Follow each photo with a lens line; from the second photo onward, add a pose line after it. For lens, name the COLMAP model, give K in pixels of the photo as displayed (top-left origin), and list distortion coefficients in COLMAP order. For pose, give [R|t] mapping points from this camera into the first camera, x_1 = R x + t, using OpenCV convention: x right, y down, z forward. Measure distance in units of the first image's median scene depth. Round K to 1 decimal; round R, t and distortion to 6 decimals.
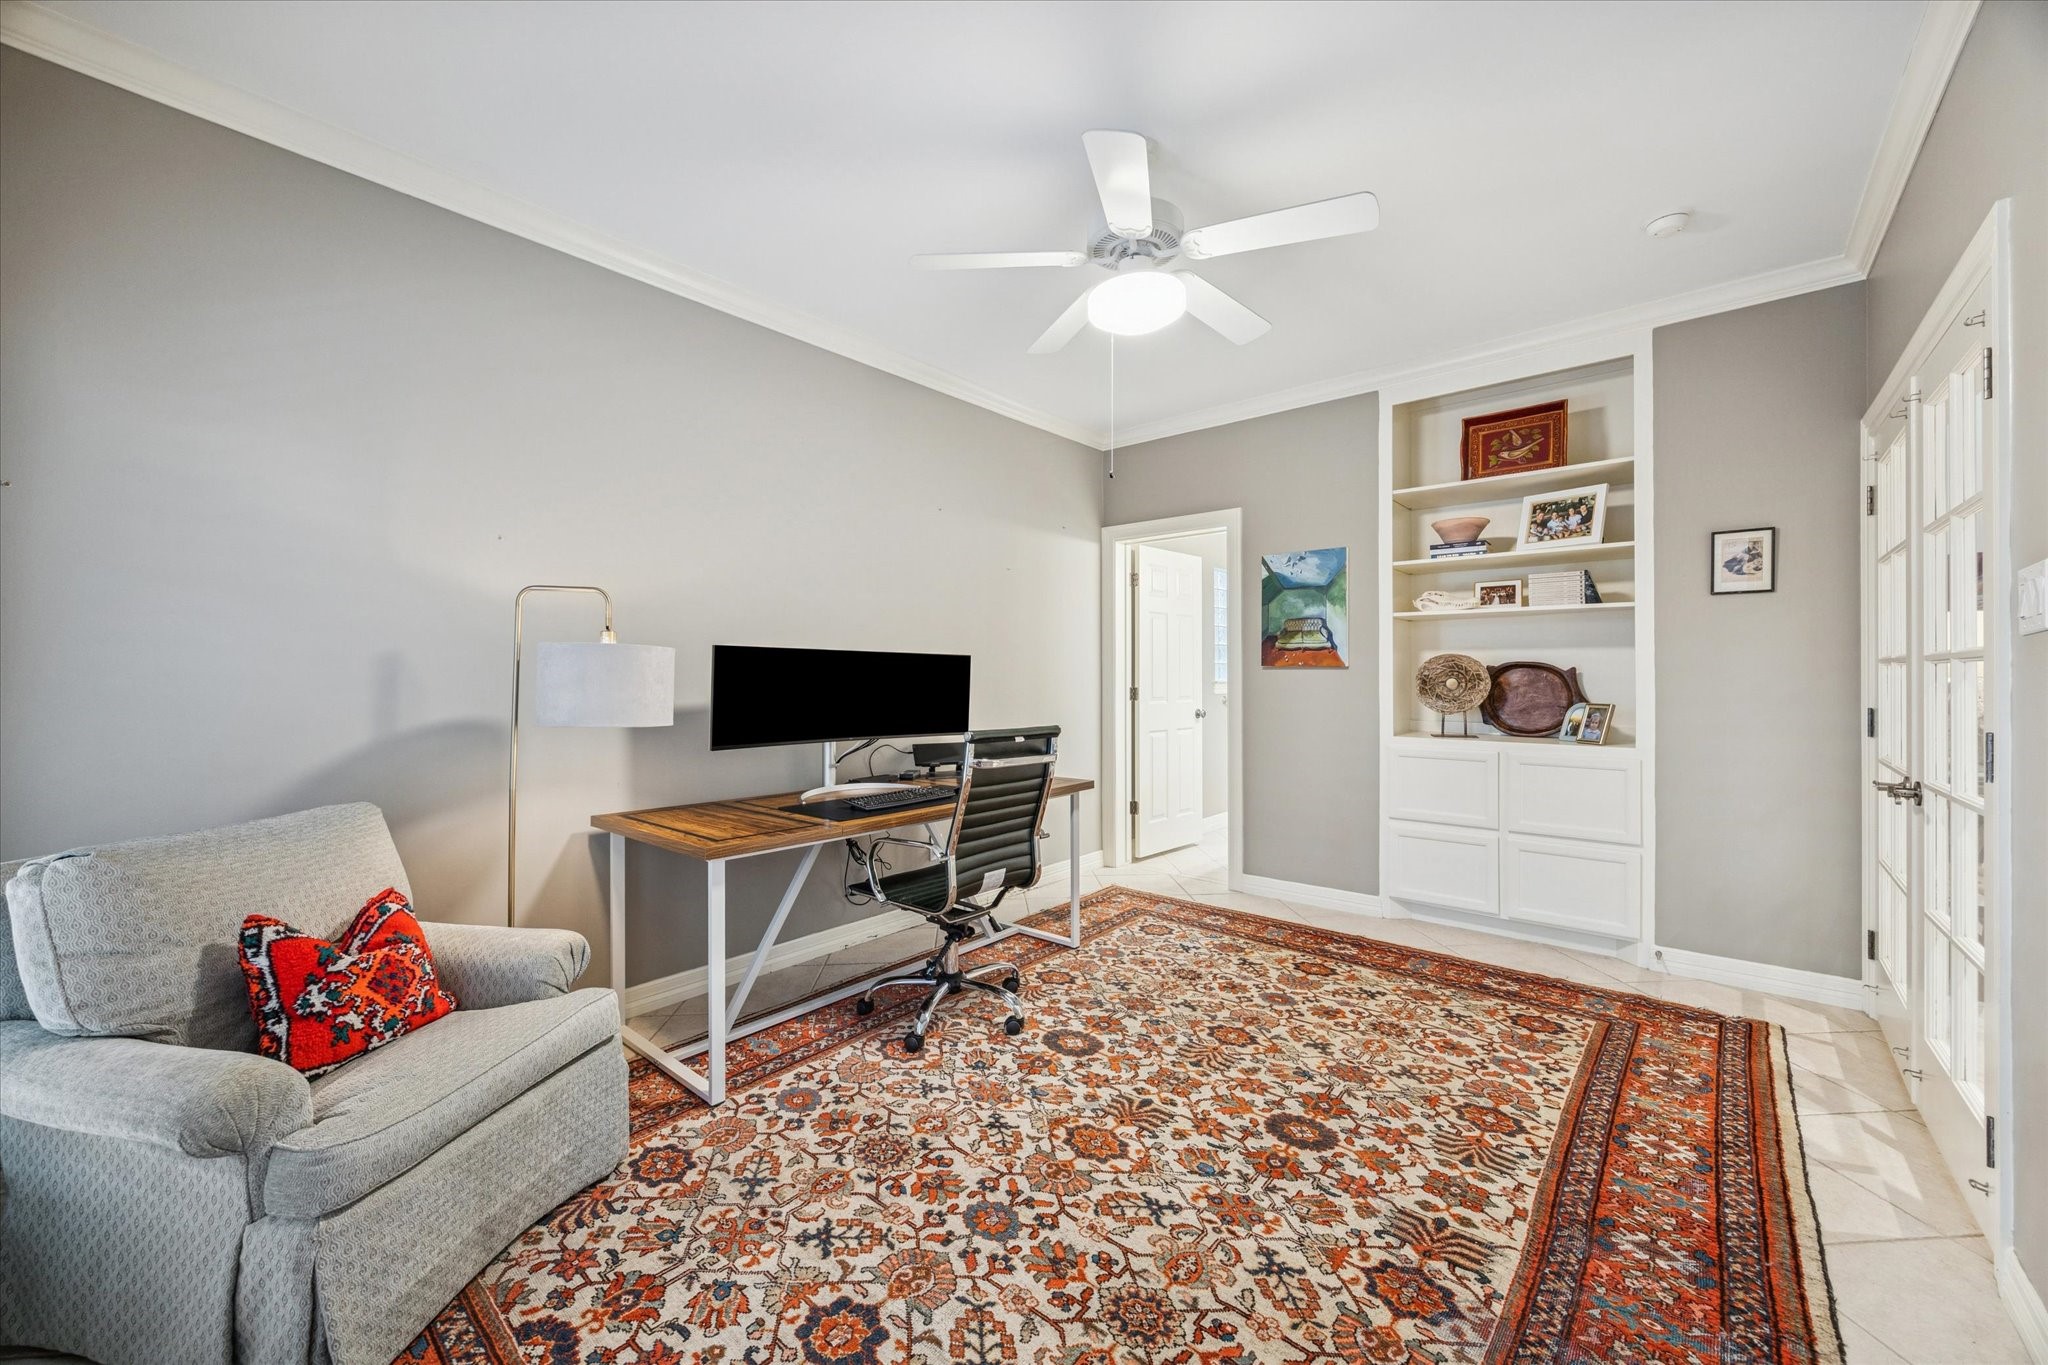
lens RADIAL K [[789.1, 0, 1029.4], [0, 789.1, 661.9], [0, 0, 1]] dist [-0.003571, -0.000272]
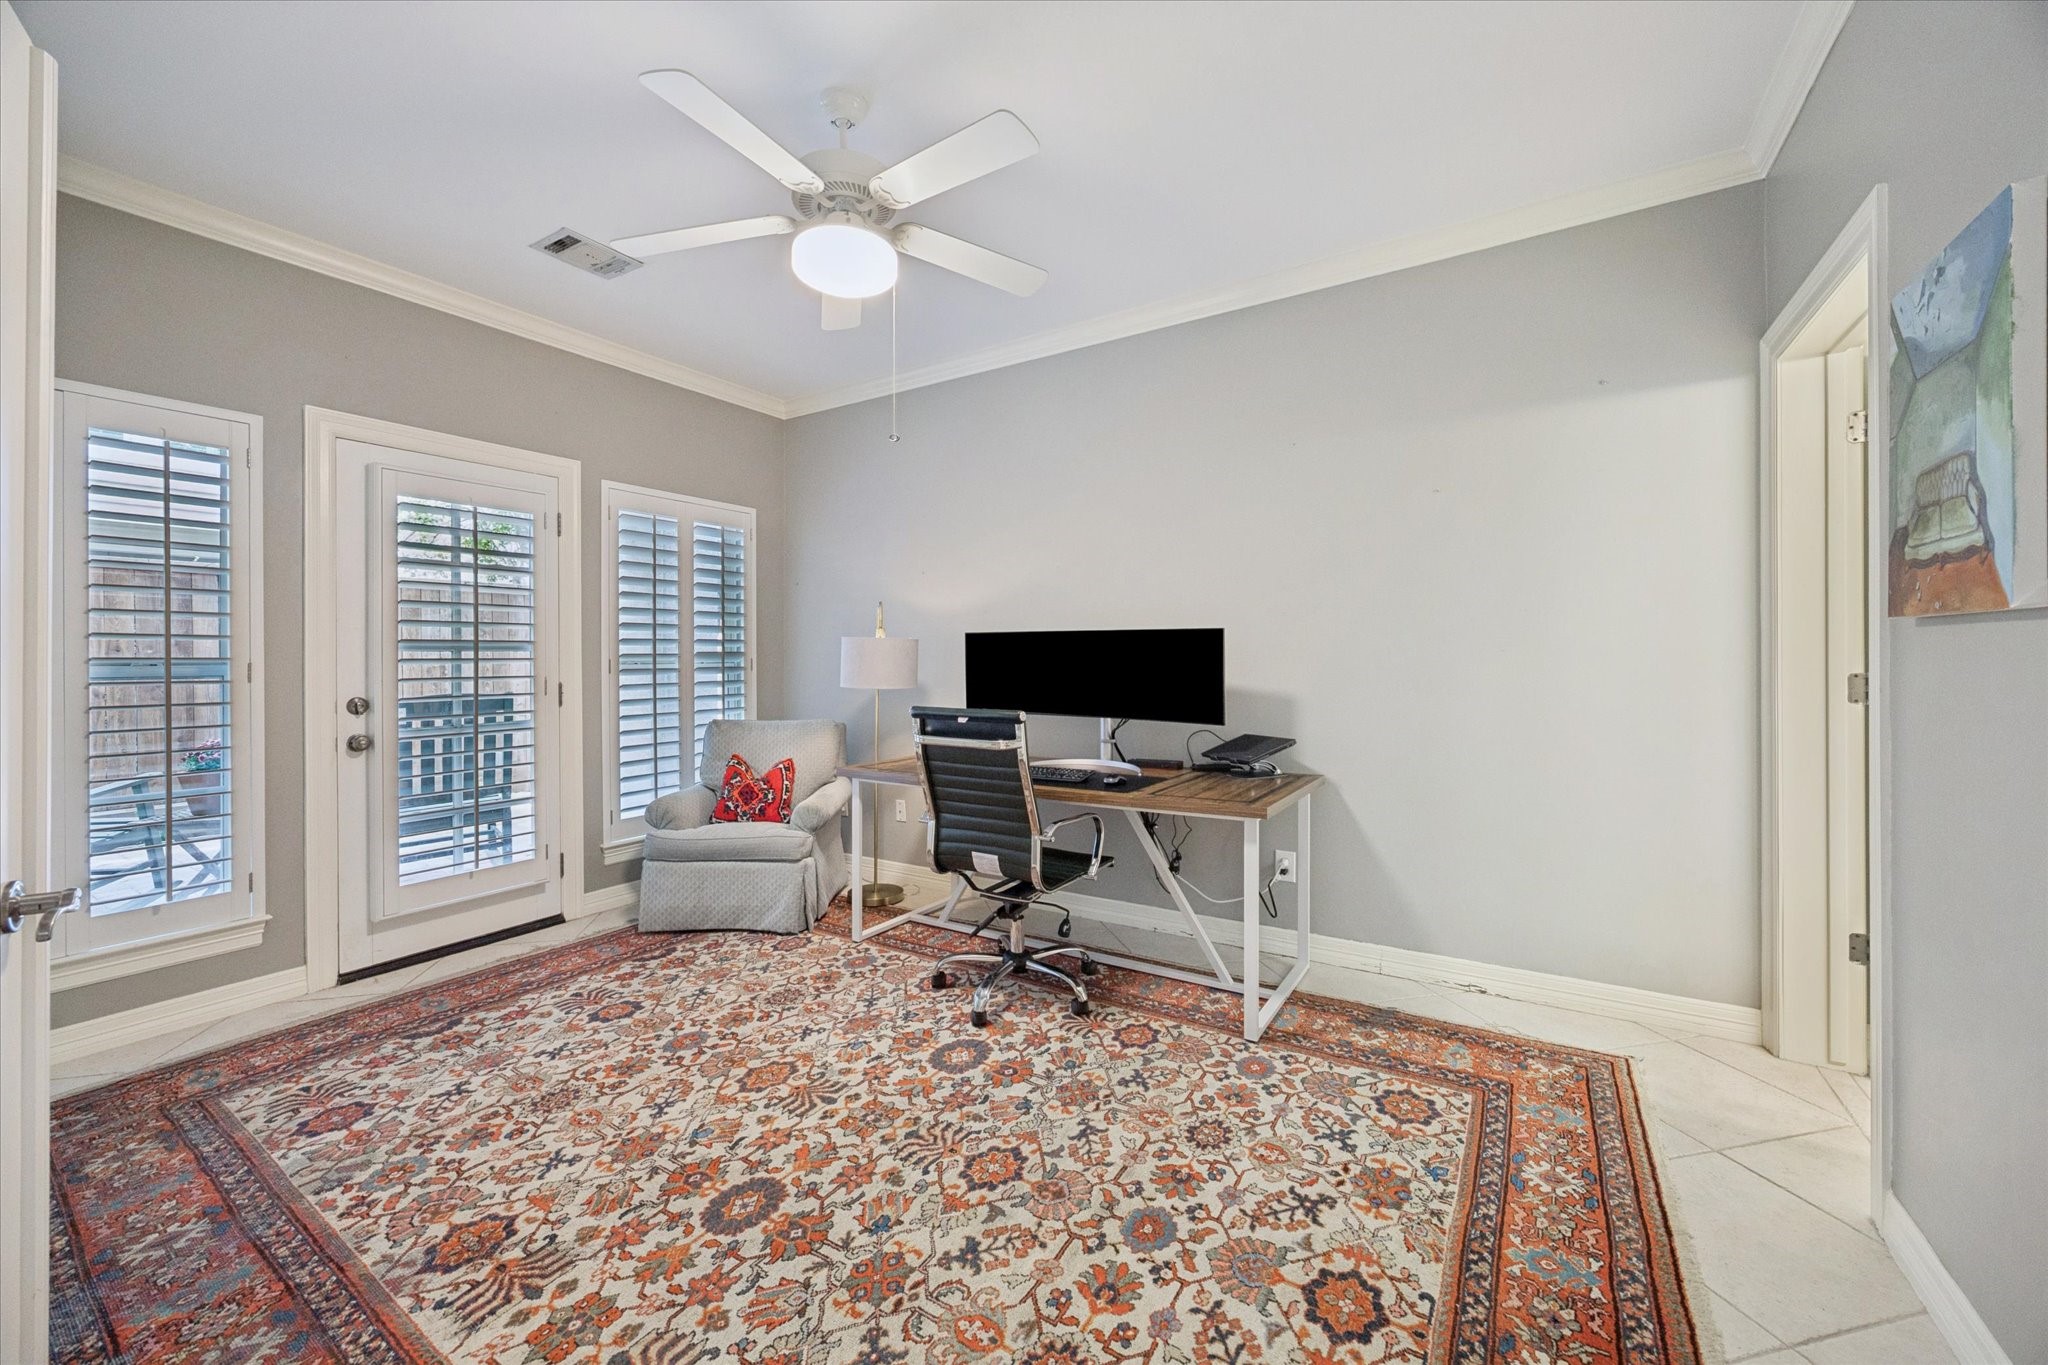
lens RADIAL K [[789.1, 0, 1029.4], [0, 789.1, 661.9], [0, 0, 1]] dist [-0.003571, -0.000272]
pose [[0.141738, 0.003889, -0.989897, 1.117442], [0.026399, 0.999622, 0.007707, 0.023507], [0.989552, -0.027225, 0.141582, 1.105965]]
